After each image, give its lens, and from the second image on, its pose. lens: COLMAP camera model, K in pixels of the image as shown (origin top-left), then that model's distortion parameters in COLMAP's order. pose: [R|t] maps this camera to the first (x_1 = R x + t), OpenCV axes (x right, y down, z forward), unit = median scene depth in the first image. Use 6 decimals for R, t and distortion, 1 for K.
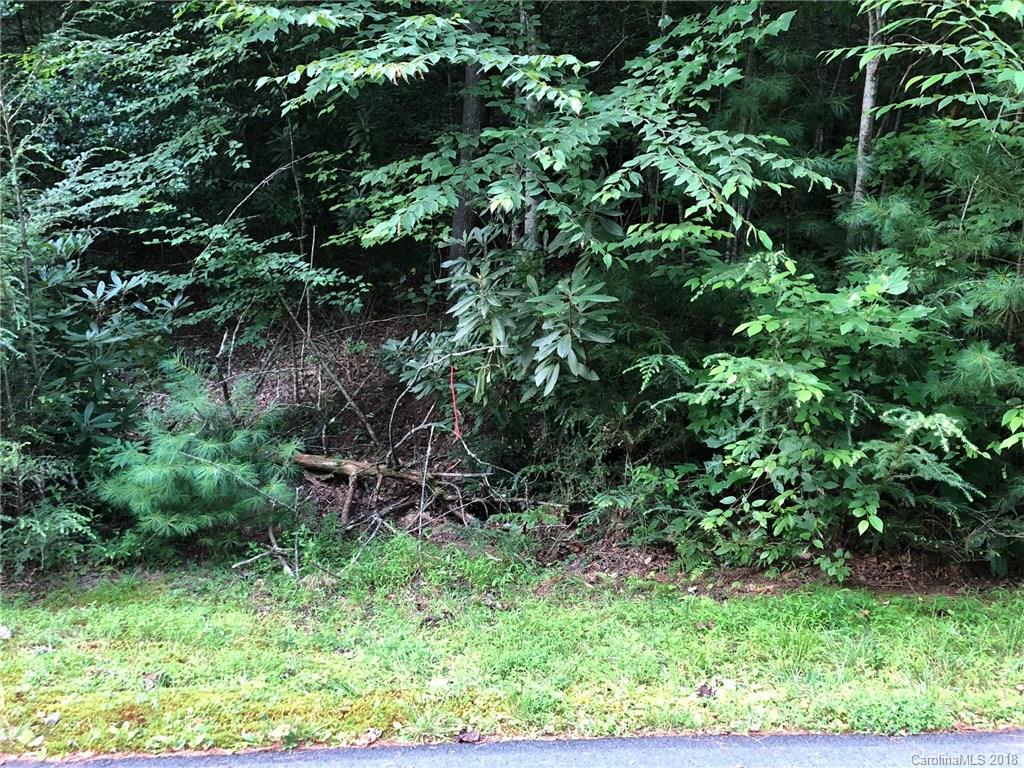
lens RADIAL K [[834.9, 0, 524.8], [0, 834.9, 389.1], [0, 0, 1]] dist [0.153711, -0.439296]
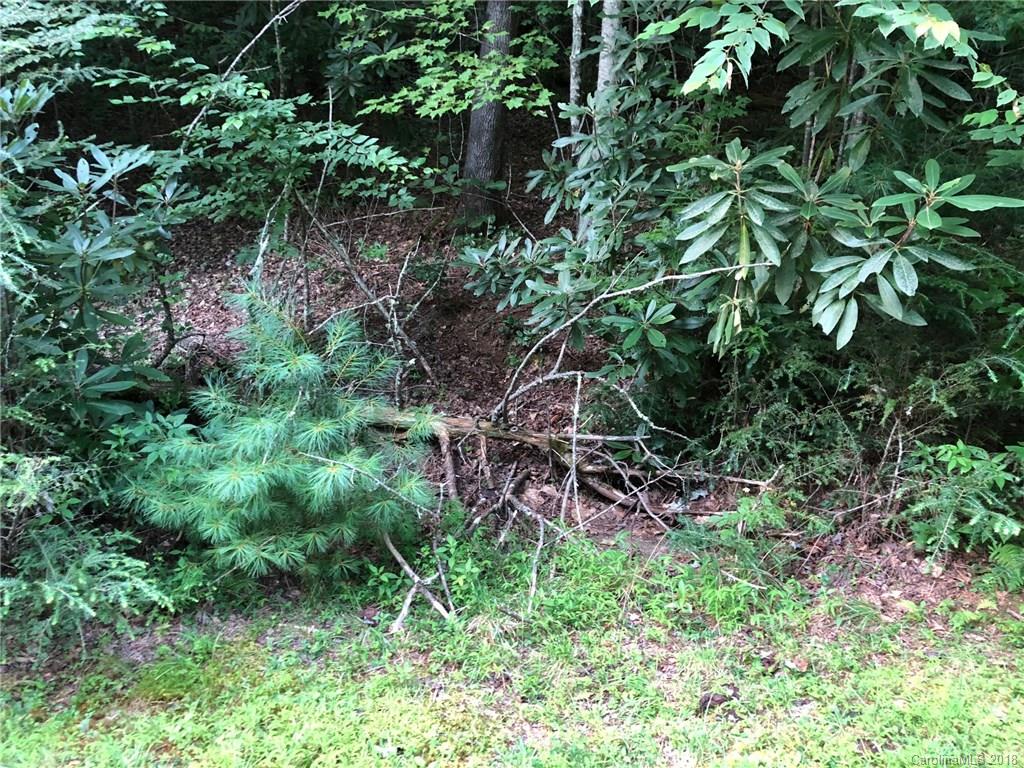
lens RADIAL K [[847.2, 0, 532.0], [0, 847.2, 395.6], [0, 0, 1]] dist [0.041973, -0.047601]
pose [[0.991682, -0.017162, 0.127561, -0.240710], [-0.000438, 0.990615, 0.136681, -0.037902], [-0.128710, -0.135600, 0.982368, 0.288009]]
